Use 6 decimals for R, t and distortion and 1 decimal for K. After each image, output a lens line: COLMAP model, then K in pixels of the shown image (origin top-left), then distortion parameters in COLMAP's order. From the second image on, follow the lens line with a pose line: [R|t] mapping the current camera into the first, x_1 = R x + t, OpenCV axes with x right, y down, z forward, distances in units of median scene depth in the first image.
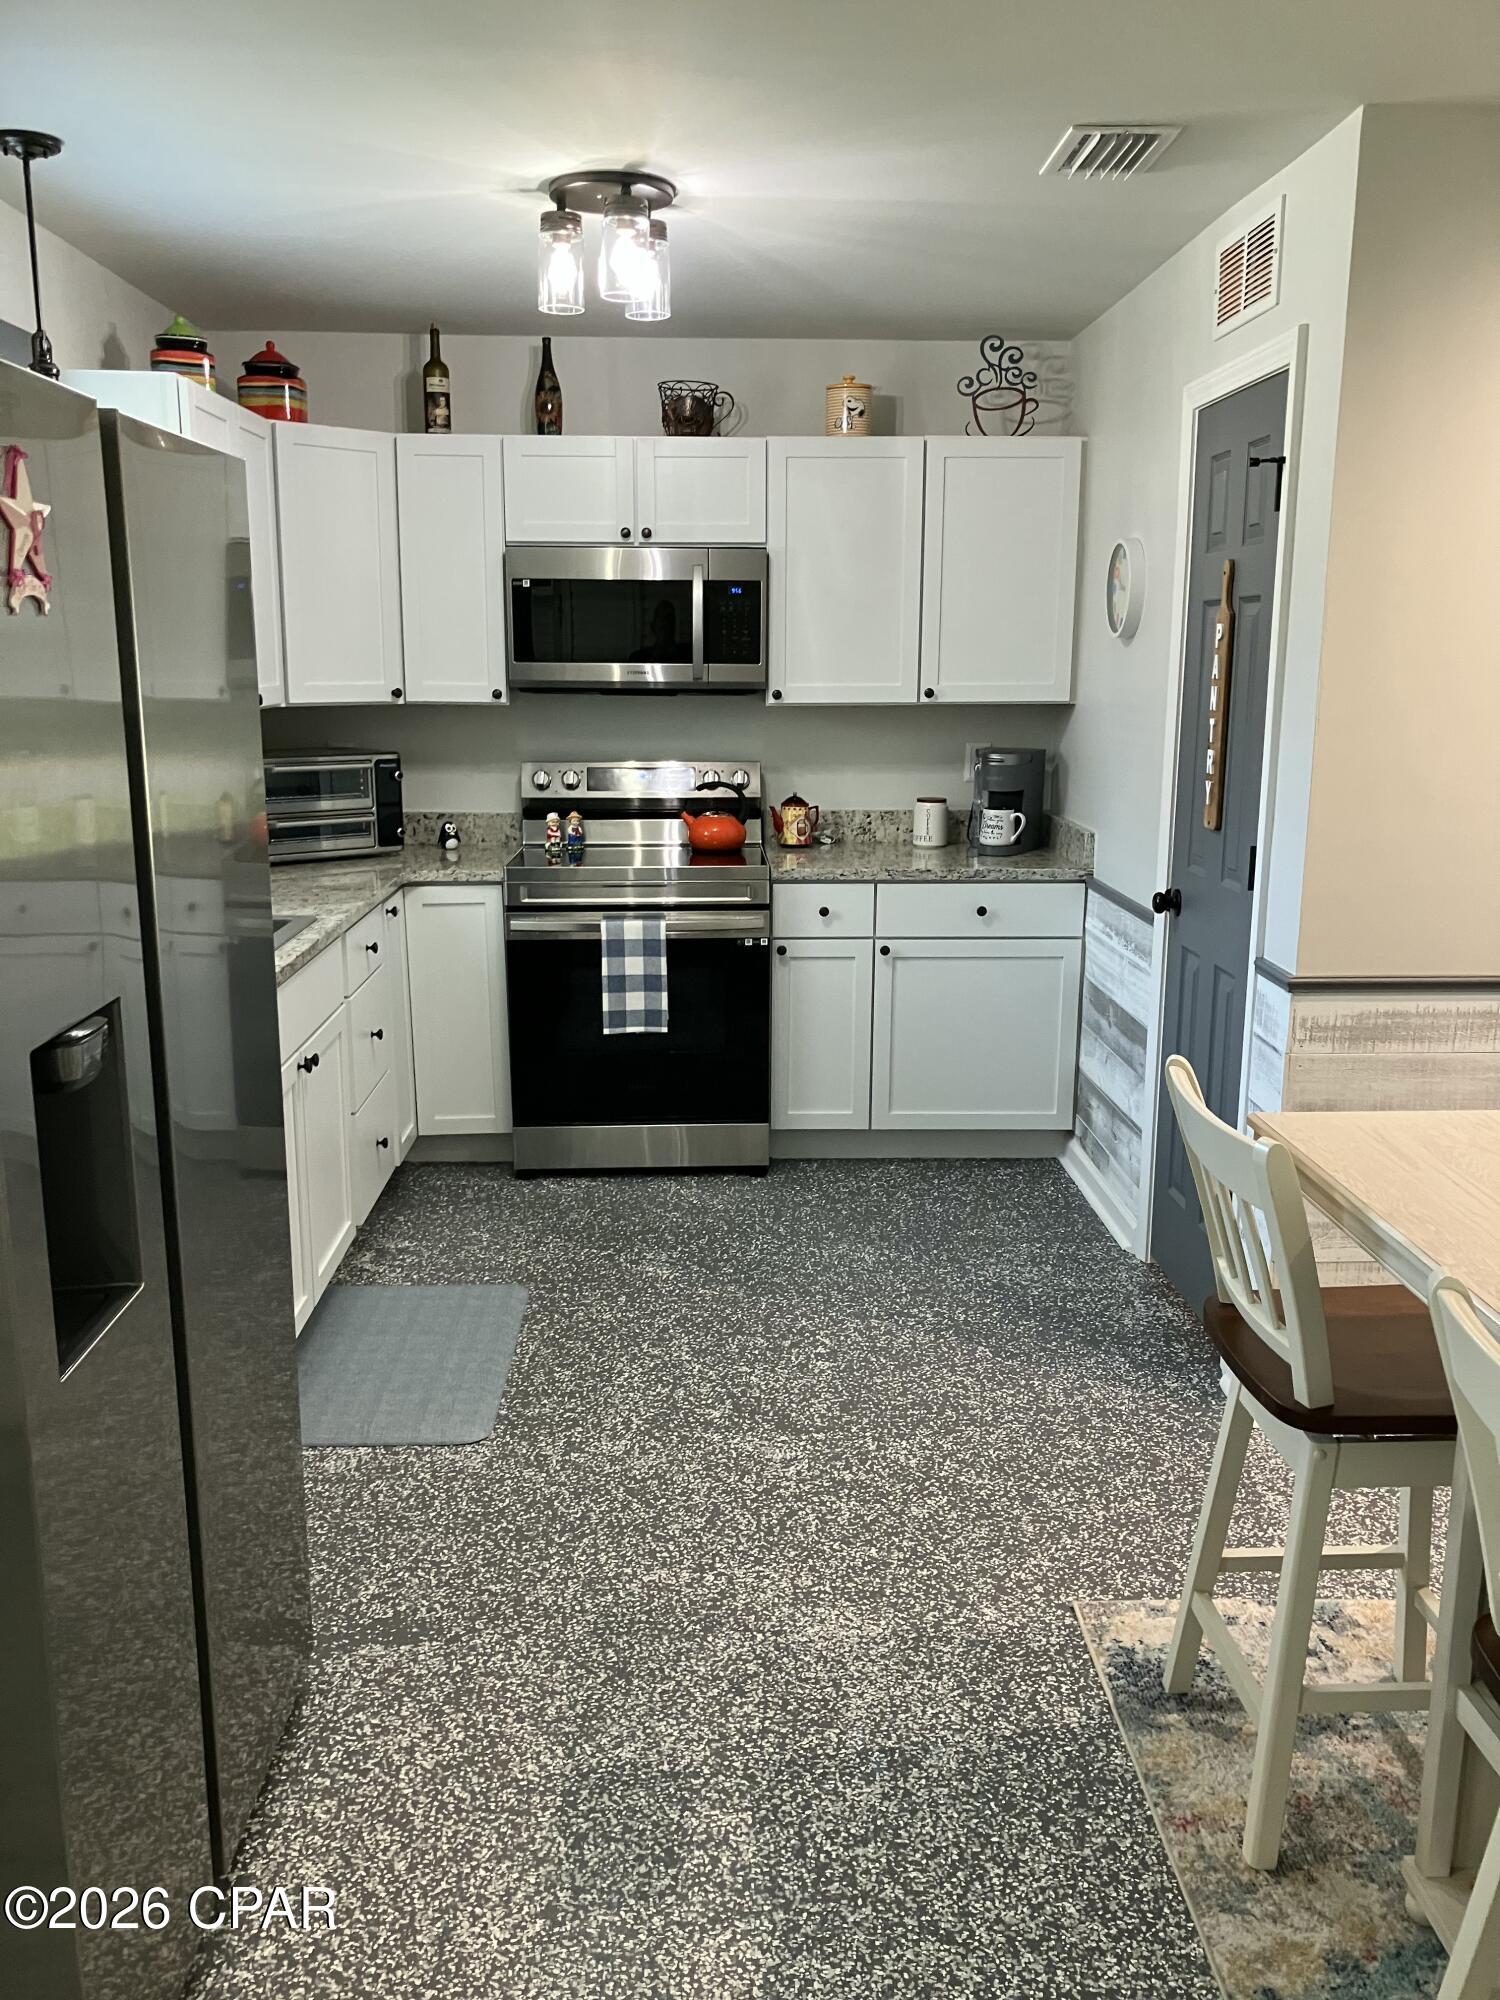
lens RADIAL K [[1640.4, 0, 758.7], [0, 1640.4, 1011.3], [0, 0, 1]] dist [-0.008367, -0.005358]
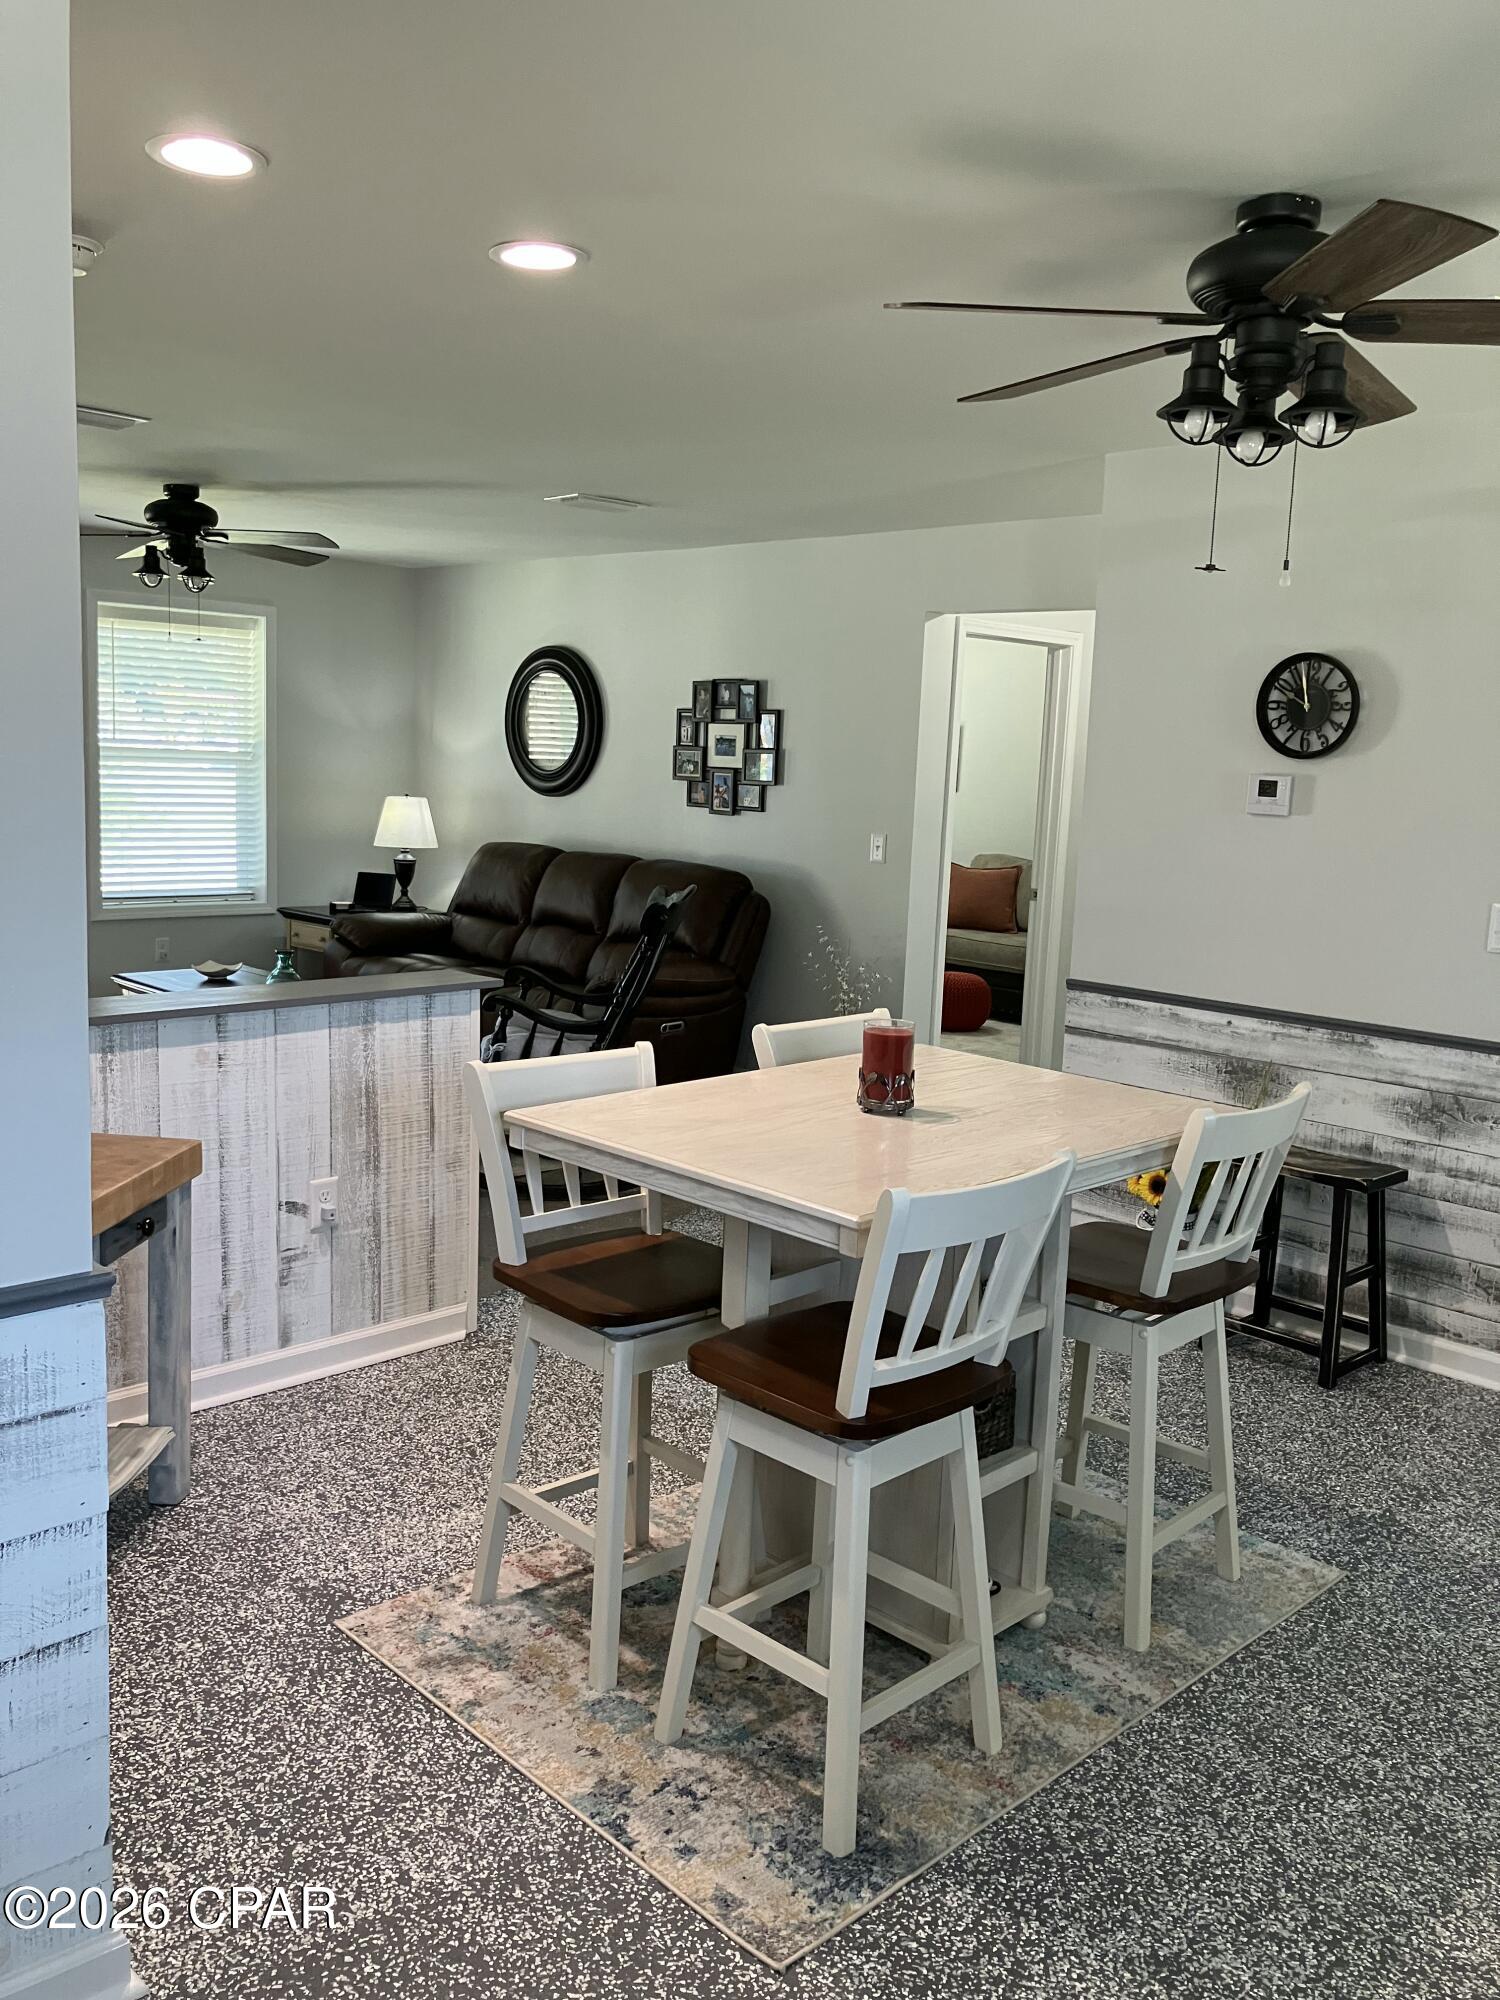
lens RADIAL K [[1585.5, 0, 709.0], [0, 1585.5, 994.1], [0, 0, 1]] dist [0.063431, -0.102227]
pose [[-0.658186, -0.138336, 0.740037, -0.306375], [0.127983, 0.948106, 0.291058, -0.326935], [-0.741898, 0.286282, -0.606325, 1.449599]]
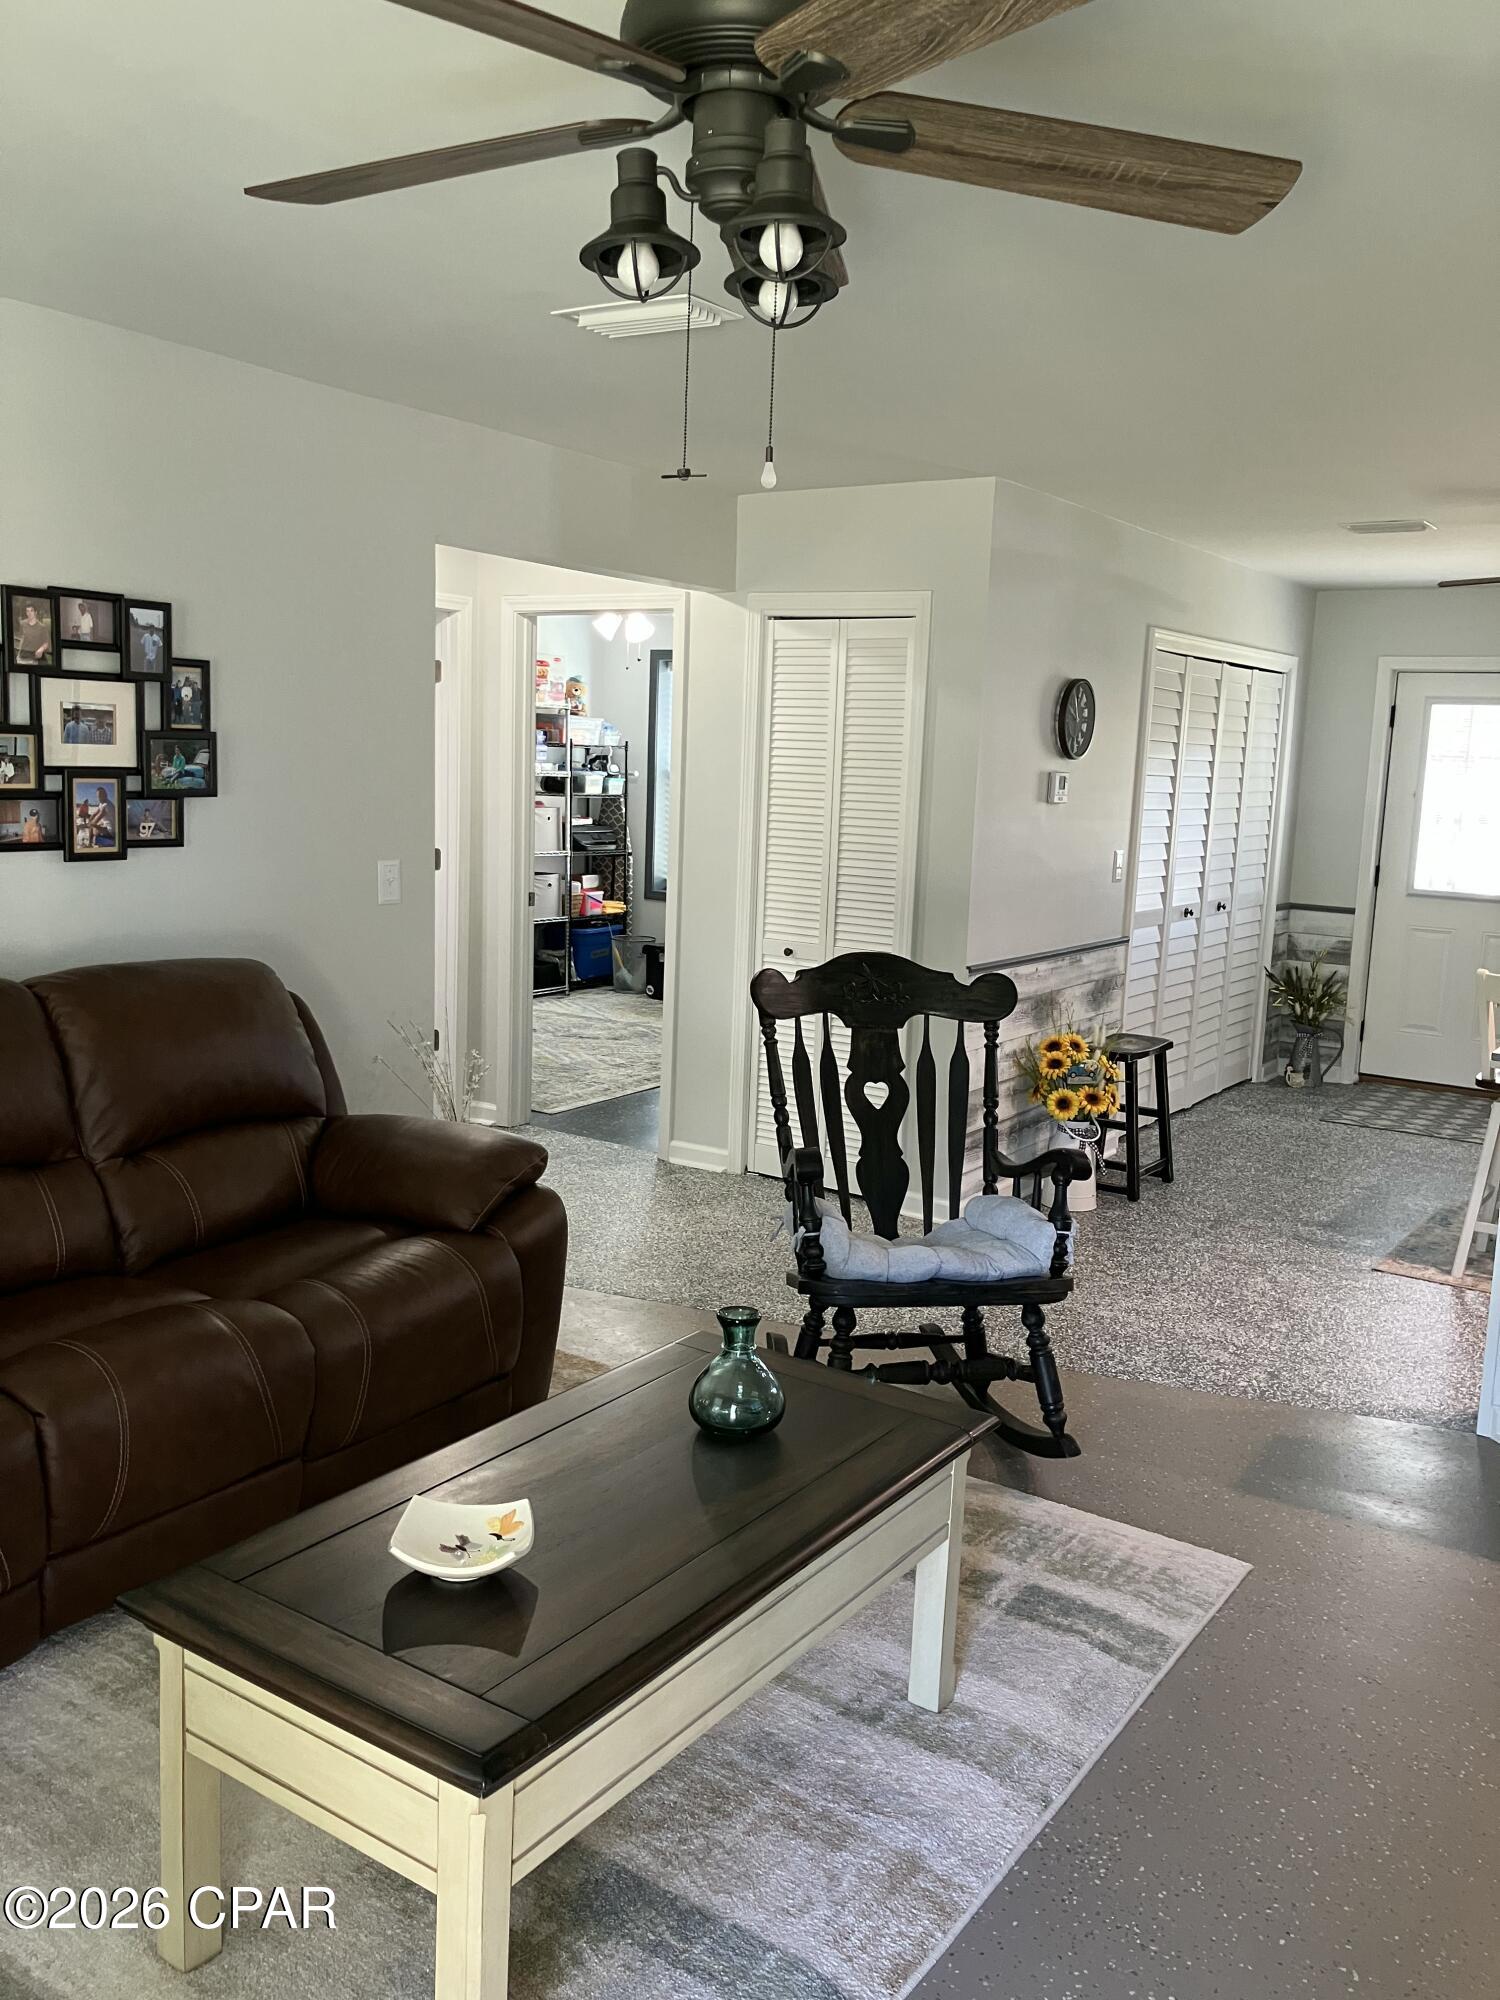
lens RADIAL K [[1641.5, 0, 711.9], [0, 1641.5, 1000.2], [0, 0, 1]] dist [-0.027626, 0.016638]
pose [[-0.597217, 0.095186, -0.796412, 2.737486], [-0.208341, 0.940442, 0.268632, -0.173229], [0.774549, 0.326357, -0.541817, 0.797045]]
